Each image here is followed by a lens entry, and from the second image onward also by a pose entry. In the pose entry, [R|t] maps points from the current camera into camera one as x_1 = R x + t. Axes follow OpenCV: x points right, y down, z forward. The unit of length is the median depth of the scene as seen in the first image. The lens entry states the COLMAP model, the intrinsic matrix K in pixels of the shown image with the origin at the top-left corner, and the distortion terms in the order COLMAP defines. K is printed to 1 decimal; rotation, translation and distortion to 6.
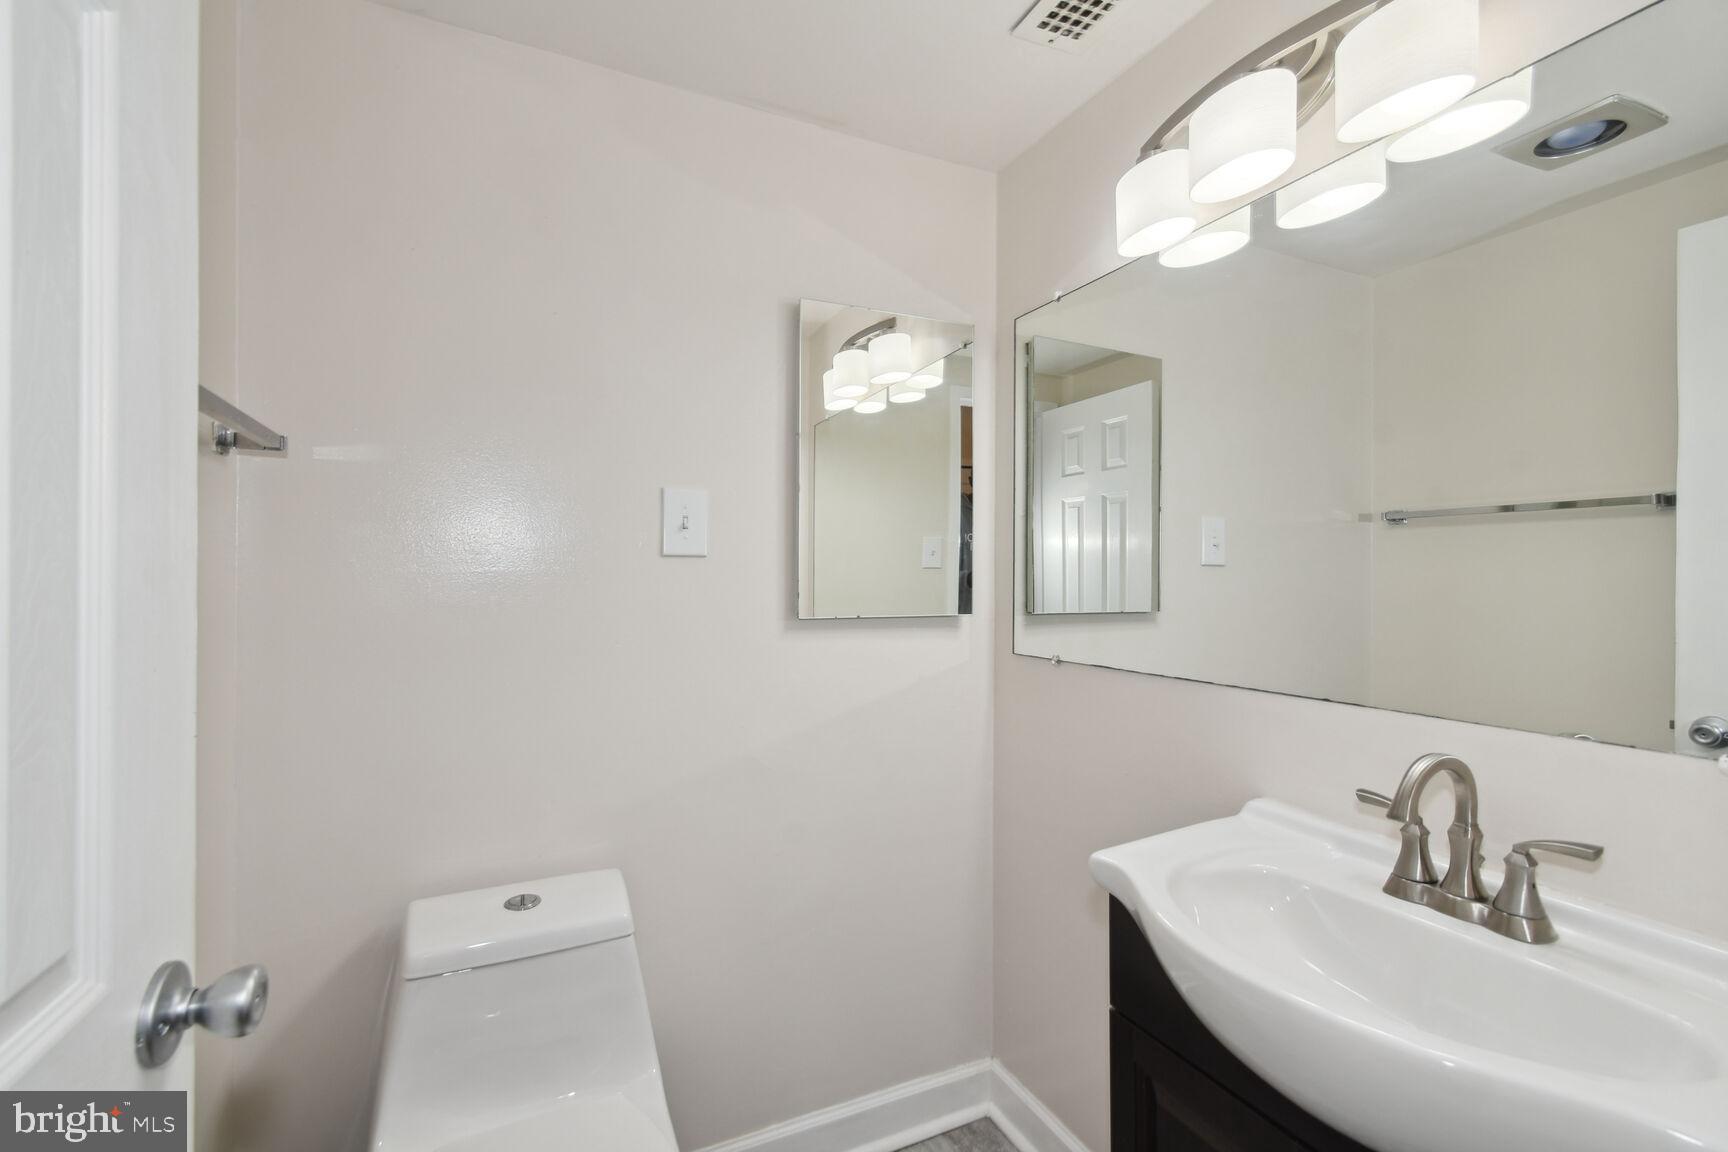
lens RADIAL K [[773.7, 0, 861.1], [0, 773.7, 577.0], [0, 0, 1]] dist [0.004947, -0.004285]
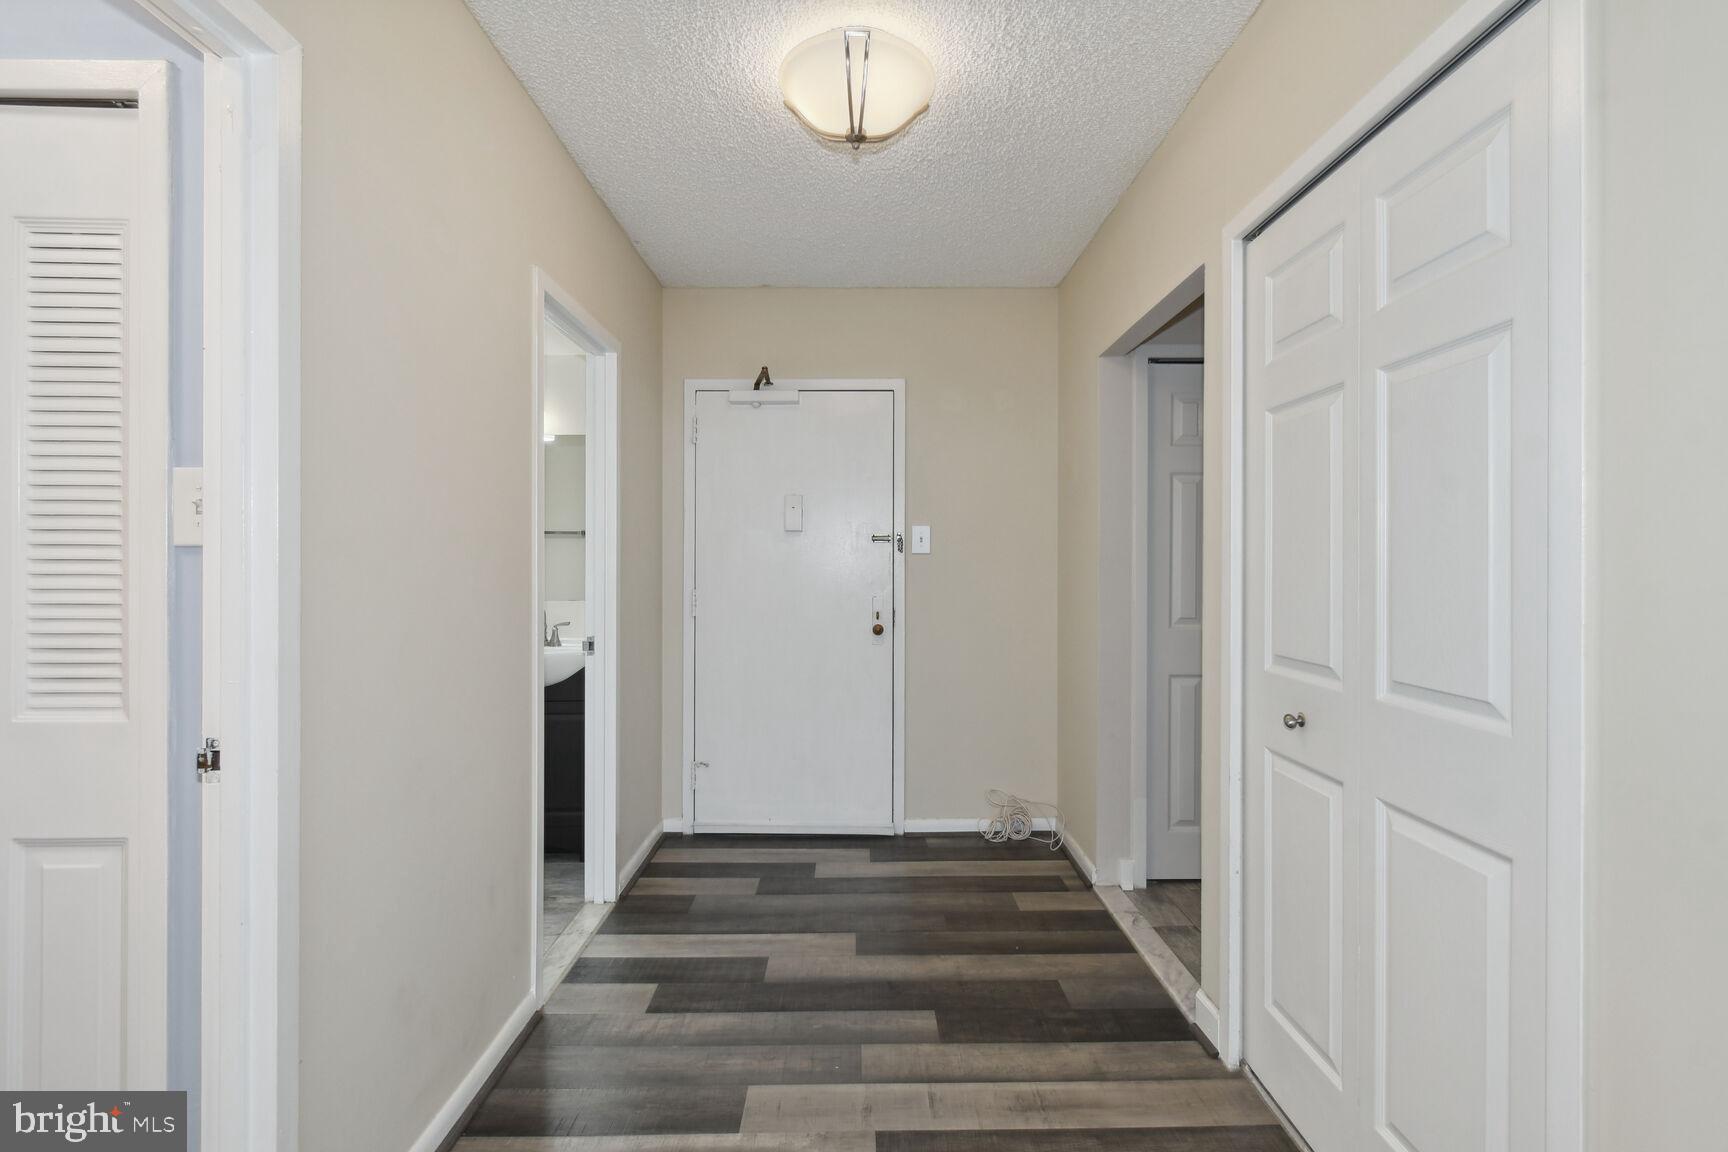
lens RADIAL K [[773.7, 0, 867.8], [0, 773.7, 567.5], [0, 0, 1]] dist [0.004947, -0.004285]
pose [[0.408008, -0.008339, 0.912940, -1.611064], [0.000555, 0.999960, 0.008886, 0.025100], [-0.912978, -0.003119, 0.407996, -1.583226]]
